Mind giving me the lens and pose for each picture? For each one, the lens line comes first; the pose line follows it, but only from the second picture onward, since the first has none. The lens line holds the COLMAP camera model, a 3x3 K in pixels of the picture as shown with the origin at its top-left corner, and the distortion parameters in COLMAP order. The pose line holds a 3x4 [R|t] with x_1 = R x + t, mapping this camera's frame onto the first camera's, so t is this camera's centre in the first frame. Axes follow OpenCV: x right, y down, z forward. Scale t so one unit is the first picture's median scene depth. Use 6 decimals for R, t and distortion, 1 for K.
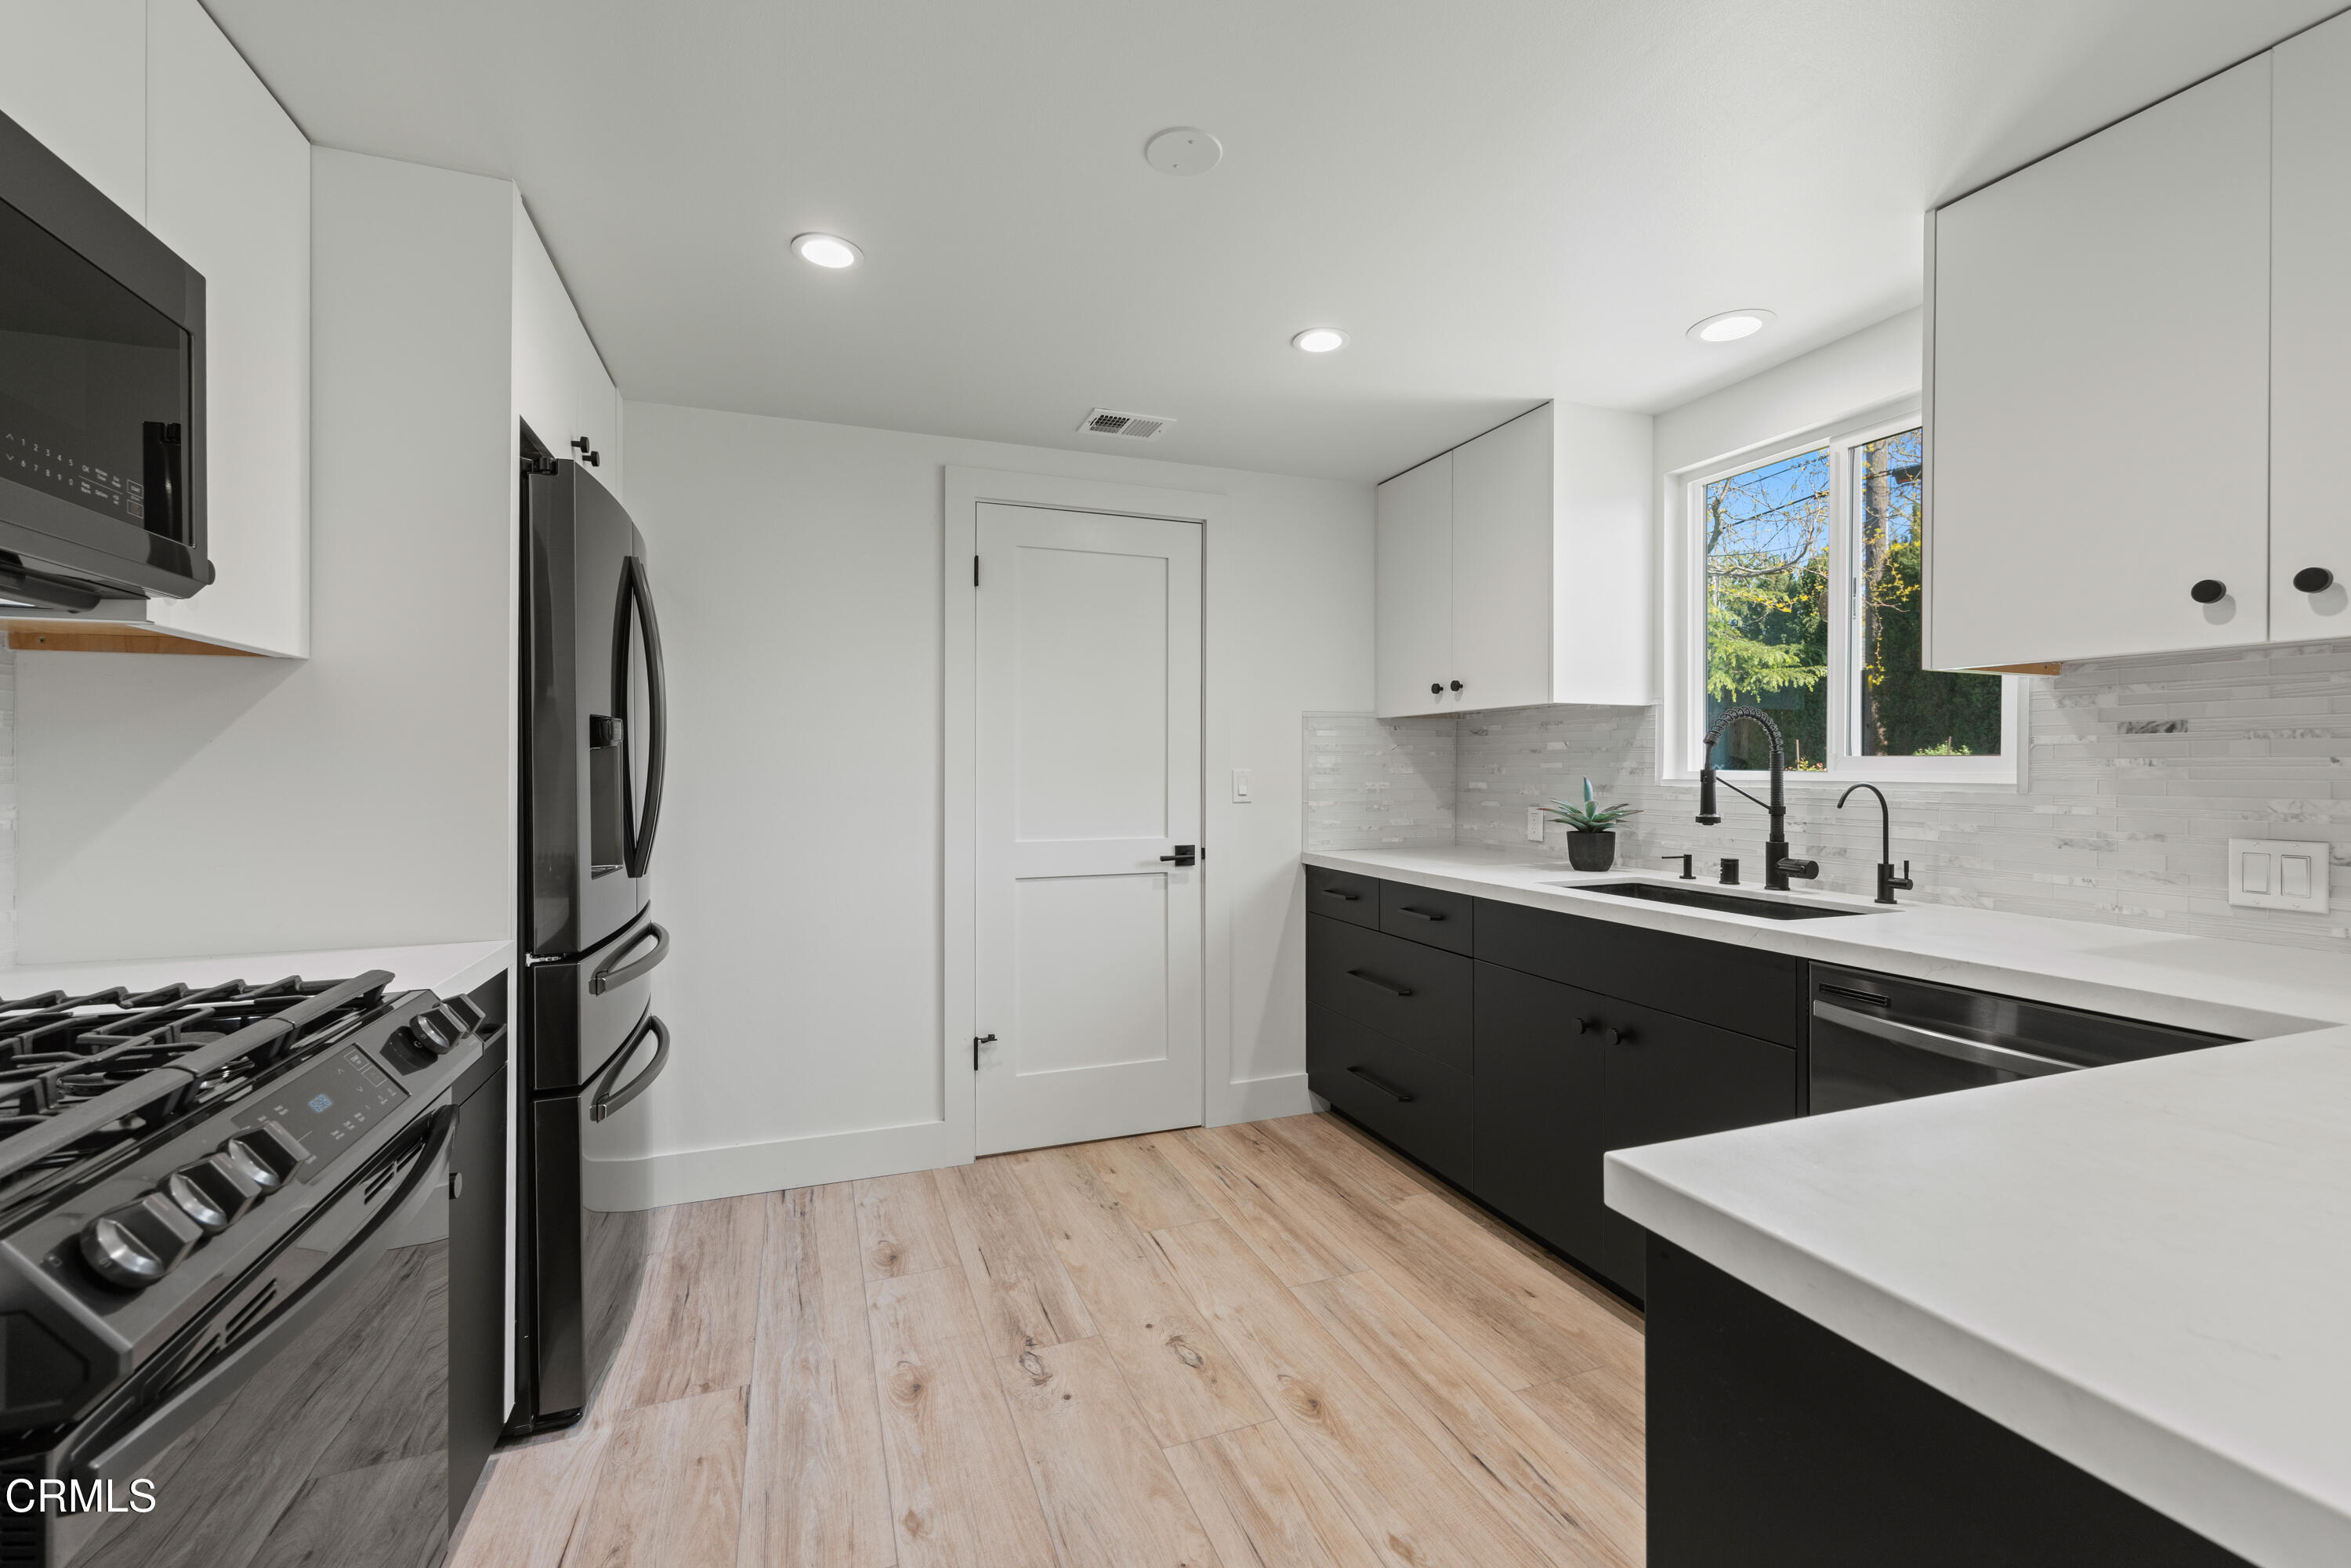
lens RADIAL K [[974.4, 0, 1180.7], [0, 974.4, 780.9], [0, 0, 1]] dist [0.000996, 0.000443]
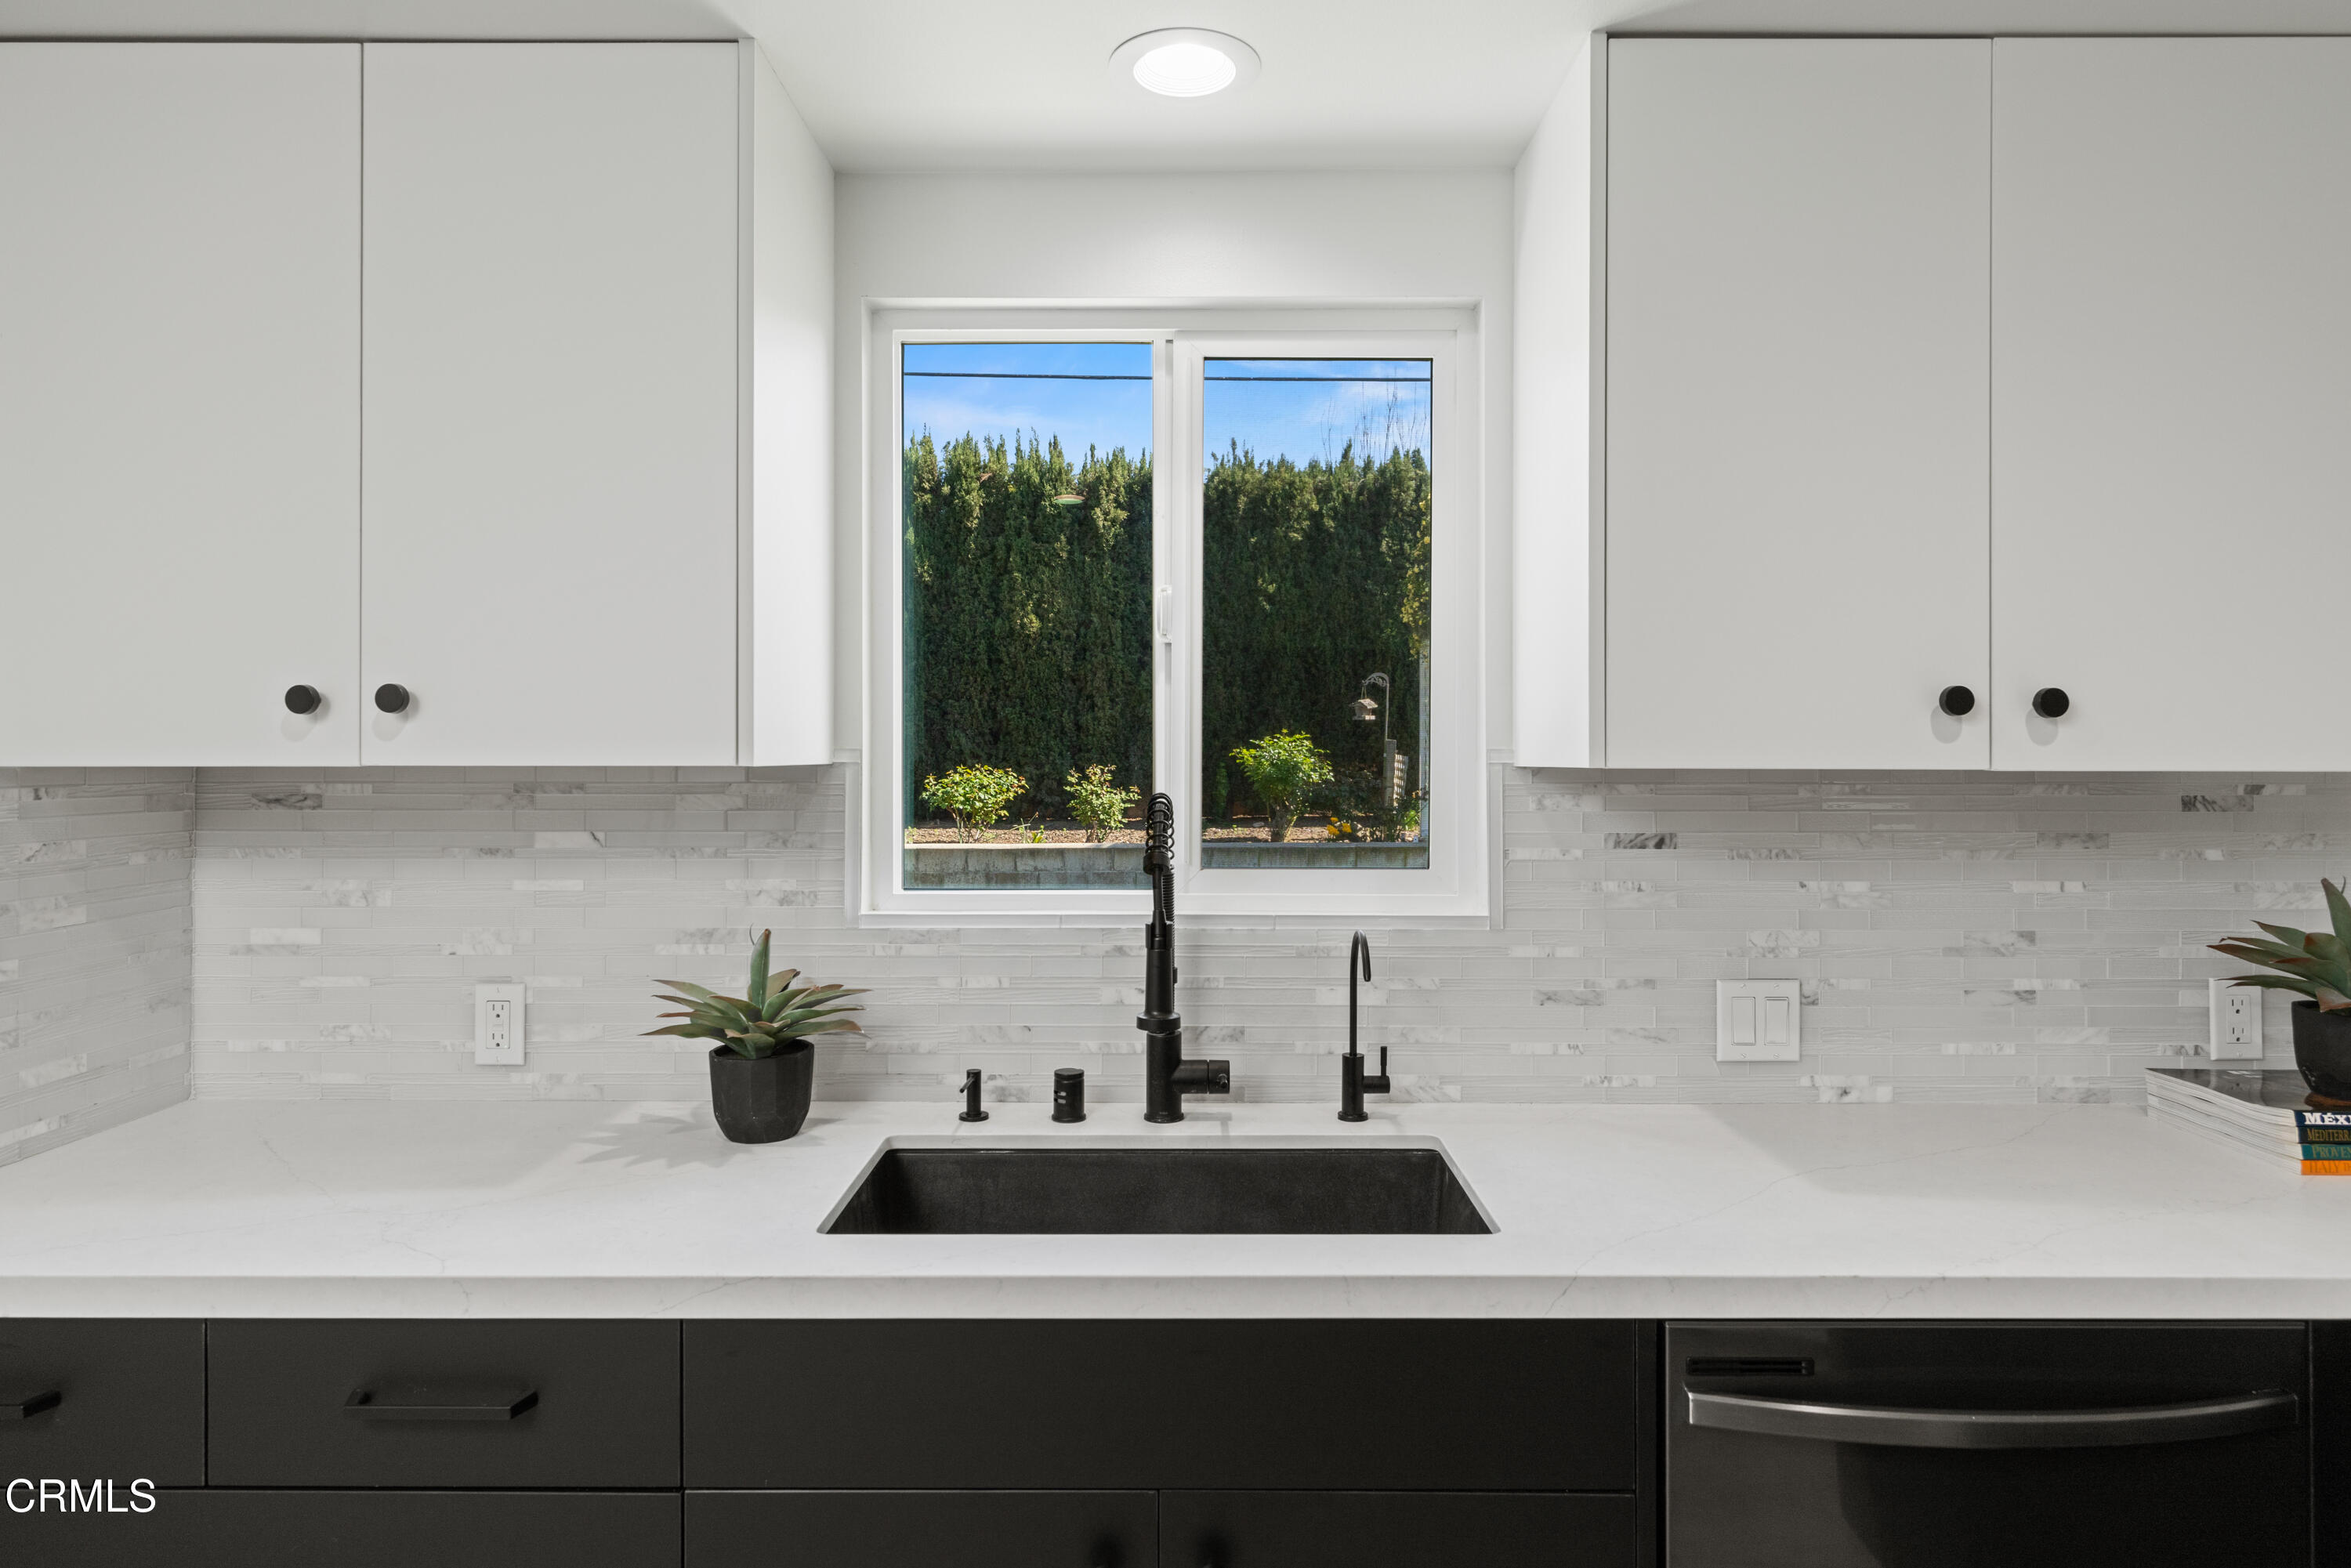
lens RADIAL K [[1377.6, 0, 1172.8], [0, 1377.6, 754.8], [0, 0, 1]] dist [0.001515, 0.000567]
pose [[0.365160, -0.002846, 0.930940, -0.128813], [0.012191, 0.999924, -0.001725, -0.105217], [-0.930865, 0.011979, 0.365167, 0.791645]]
